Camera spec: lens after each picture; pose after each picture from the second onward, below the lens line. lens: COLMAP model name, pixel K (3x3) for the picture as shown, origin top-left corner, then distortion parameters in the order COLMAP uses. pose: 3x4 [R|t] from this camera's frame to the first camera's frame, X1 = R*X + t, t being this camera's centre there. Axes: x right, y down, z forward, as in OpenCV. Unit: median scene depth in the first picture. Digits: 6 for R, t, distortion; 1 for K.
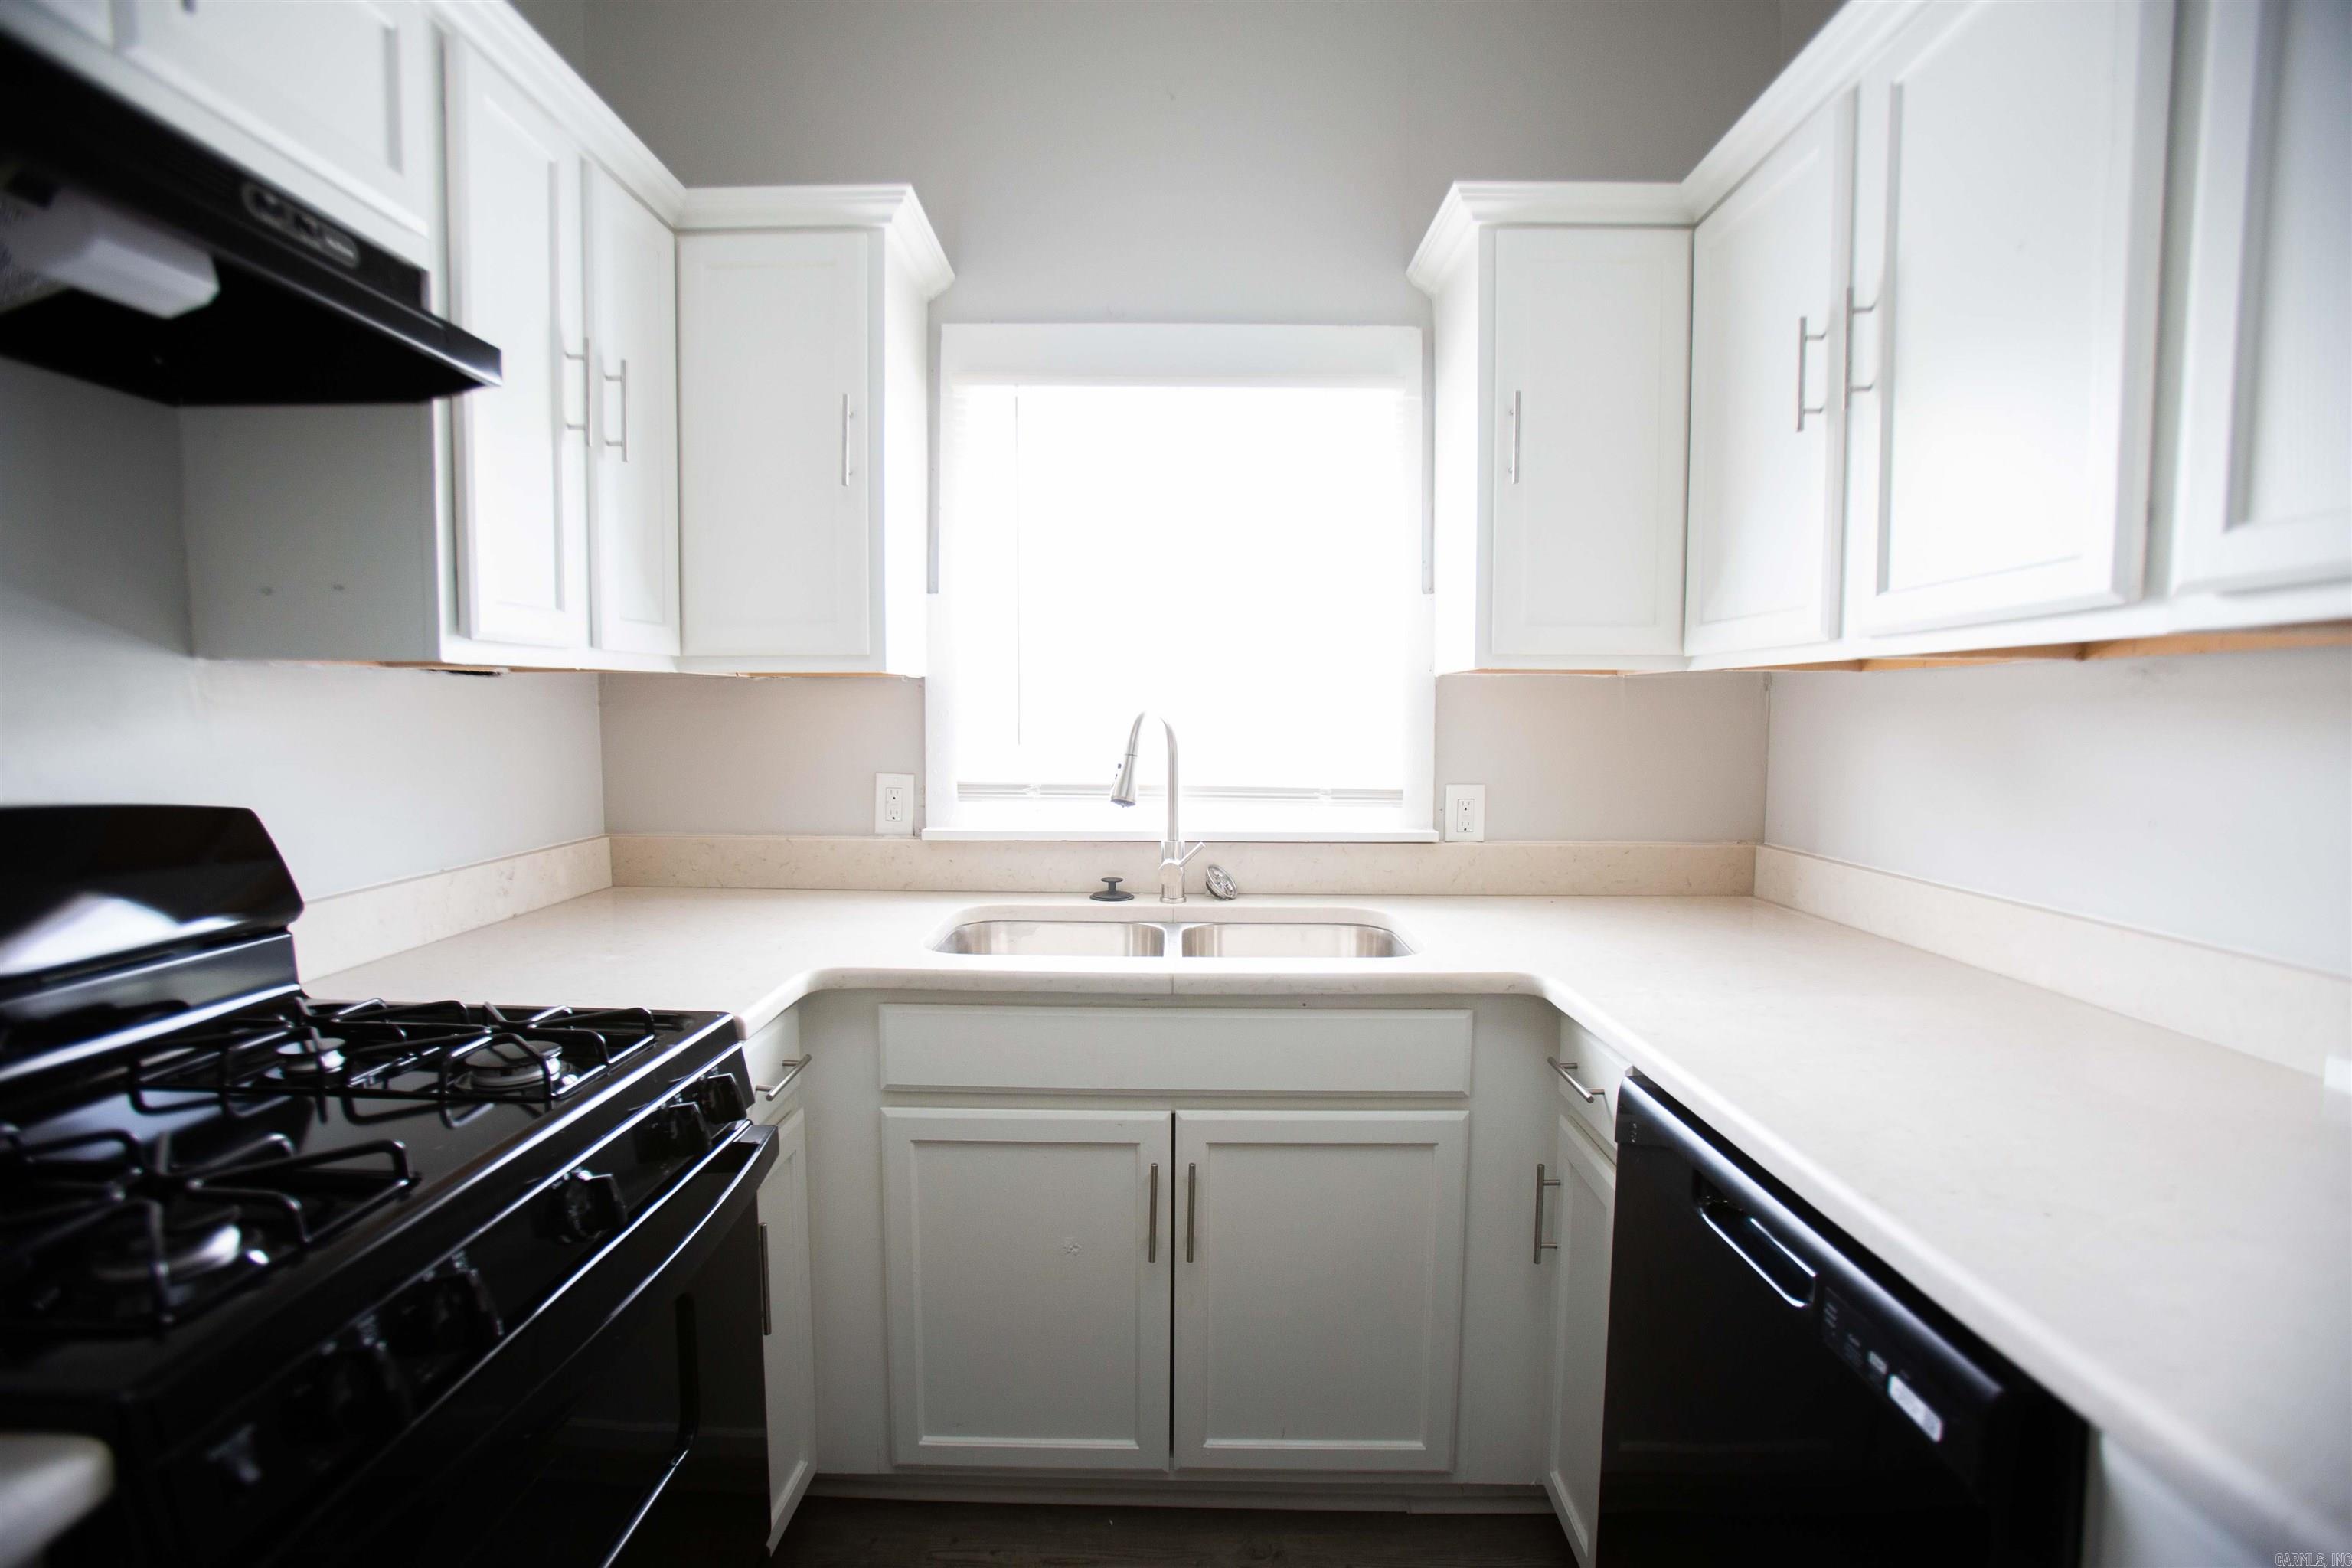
lens RADIAL K [[1103.2, 0, 1163.1], [0, 1103.2, 782.1], [0, 0, 1]] dist [-0.032226, 0.008542]
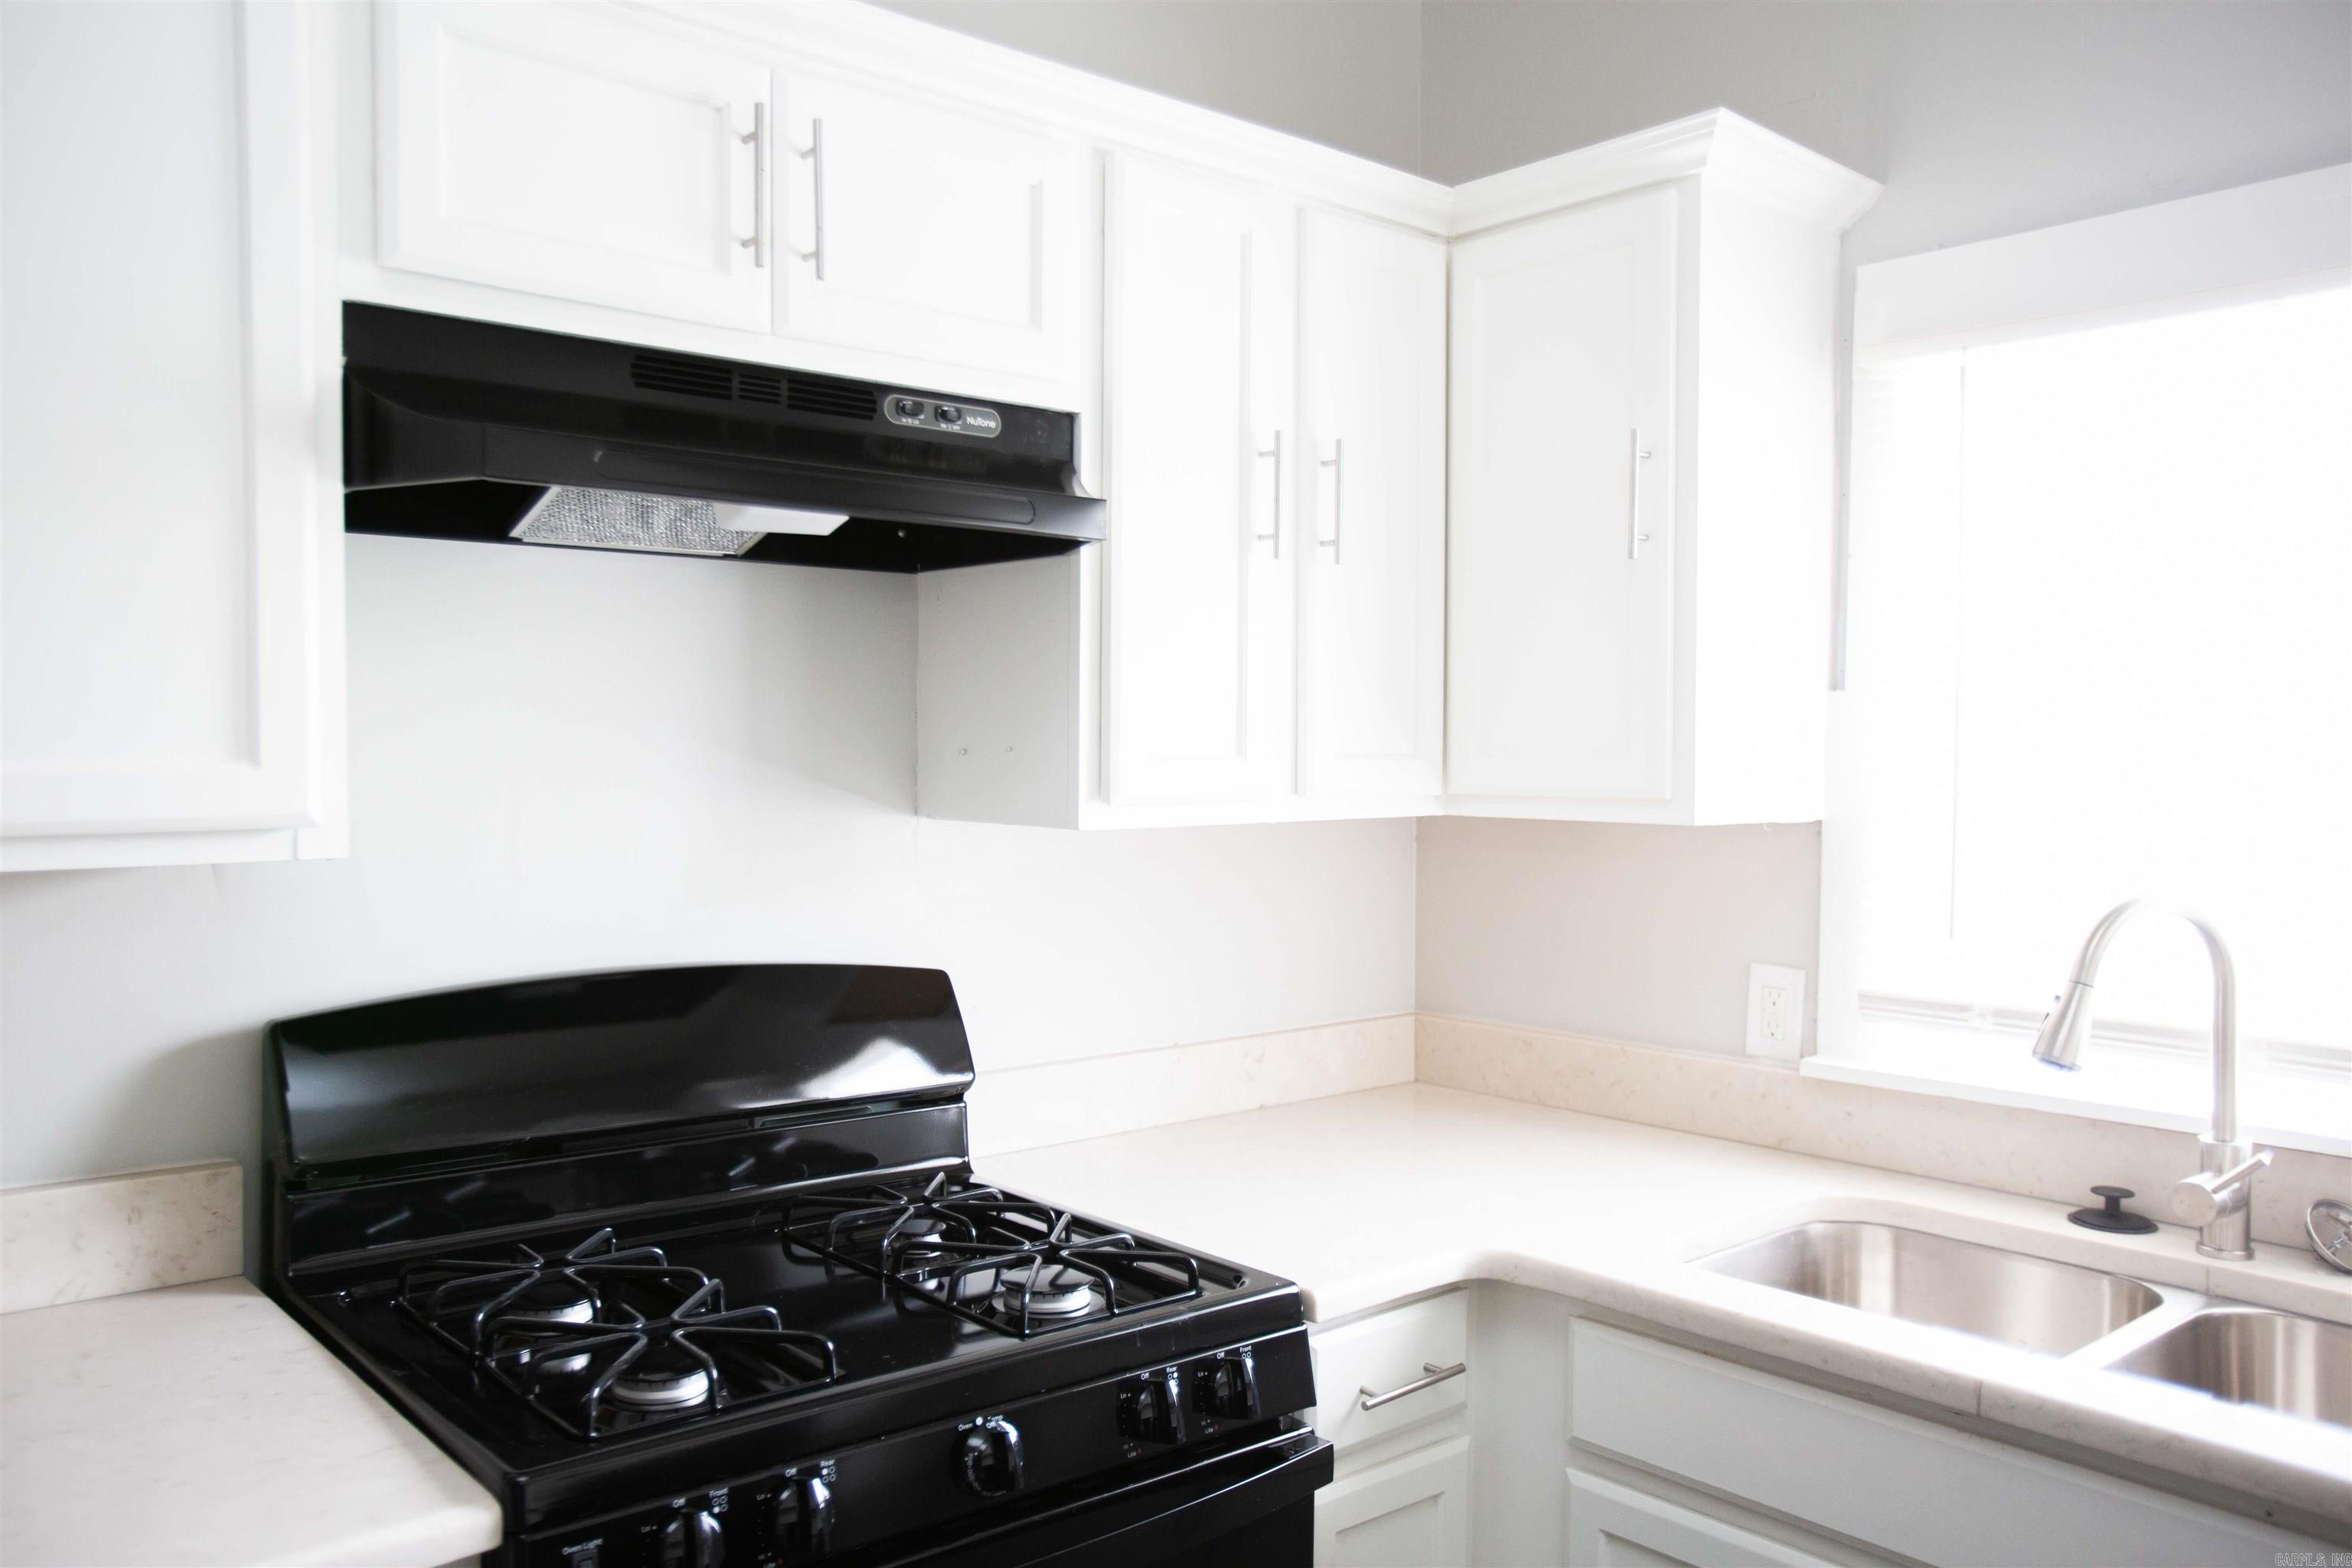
lens RADIAL K [[1831.3, 0, 1157.9], [0, 1831.3, 791.4], [0, 0, 1]] dist [0.007706, -0.001139]
pose [[0.679955, 0.020215, -0.732975, 0.351480], [-0.055324, 0.998185, -0.023794, -0.076172], [0.731164, 0.056730, 0.679839, -0.000735]]
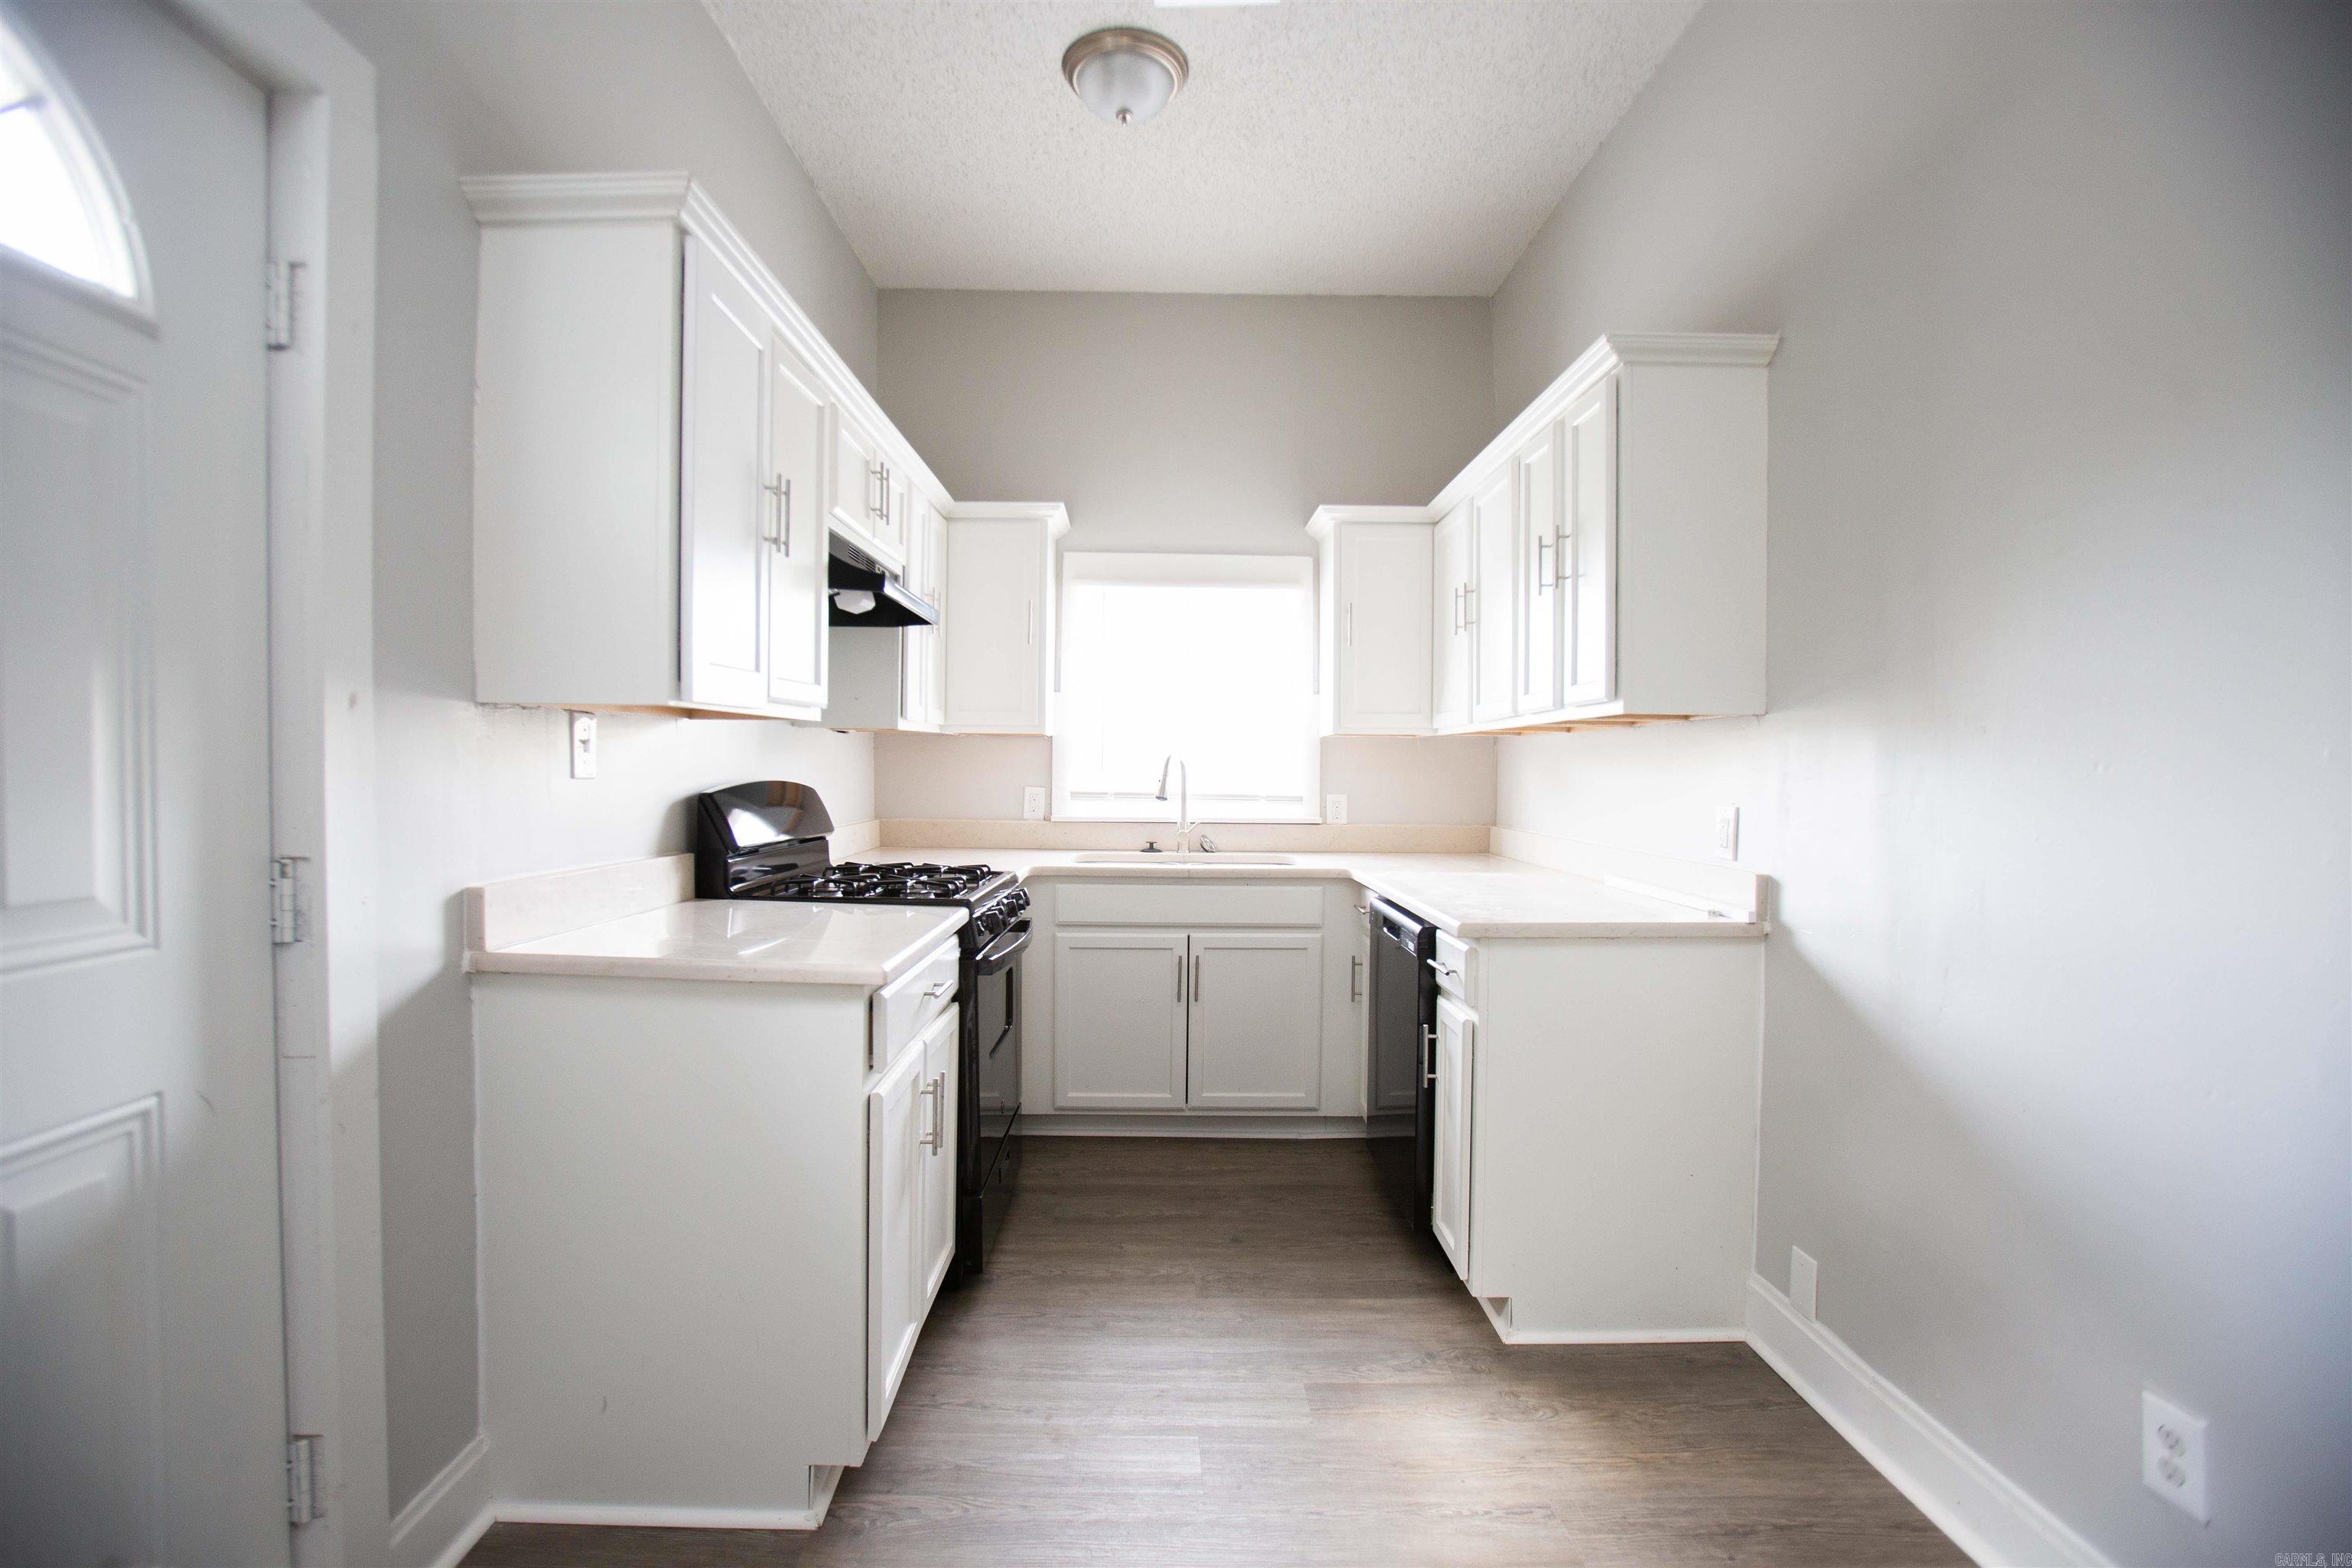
lens RADIAL K [[1103.2, 0, 1171.1], [0, 1103.2, 777.8], [0, 0, 1]] dist [-0.032226, 0.008542]
pose [[0.999563, 0.006084, 0.028918, -0.078701], [-0.004523, 0.998545, -0.053734, 0.091621], [-0.029203, 0.053580, 0.998136, -1.050028]]
